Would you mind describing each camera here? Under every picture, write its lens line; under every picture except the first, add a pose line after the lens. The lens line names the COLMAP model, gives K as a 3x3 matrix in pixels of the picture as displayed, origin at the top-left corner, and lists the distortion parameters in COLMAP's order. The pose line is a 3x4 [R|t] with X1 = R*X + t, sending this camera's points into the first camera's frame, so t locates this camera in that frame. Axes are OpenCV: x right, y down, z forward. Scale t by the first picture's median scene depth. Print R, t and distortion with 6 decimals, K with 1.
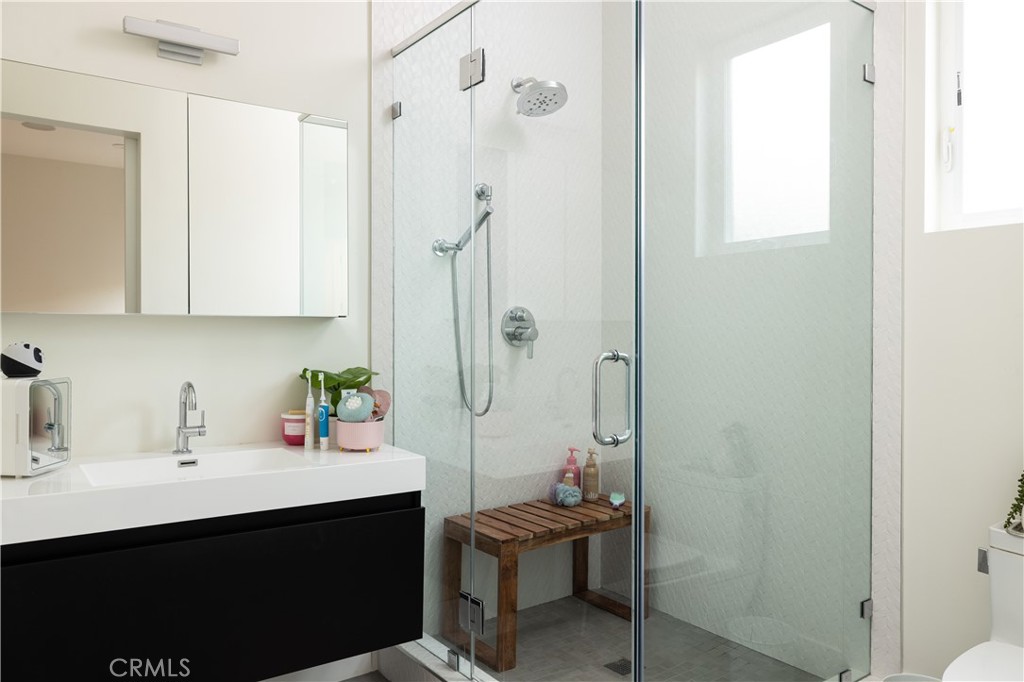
lens RADIAL K [[747.6, 0, 510.8], [0, 747.6, 338.6], [0, 0, 1]] dist [-0.002298, 0.000218]
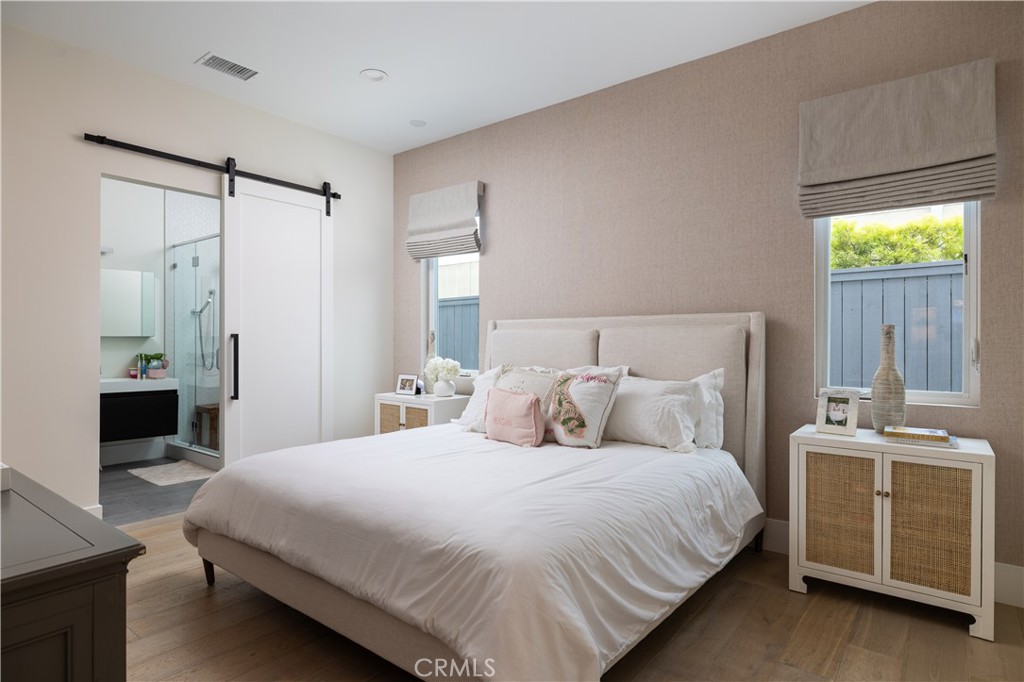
lens RADIAL K [[563.9, 0, 514.6], [0, 563.9, 341.5], [0, 0, 1]] dist [0.003240, 0.000541]
pose [[0.966015, -0.007523, 0.258375, 0.639972], [0.010916, 0.999872, -0.011700, 0.036107], [-0.258254, 0.014123, 0.965974, -1.695561]]
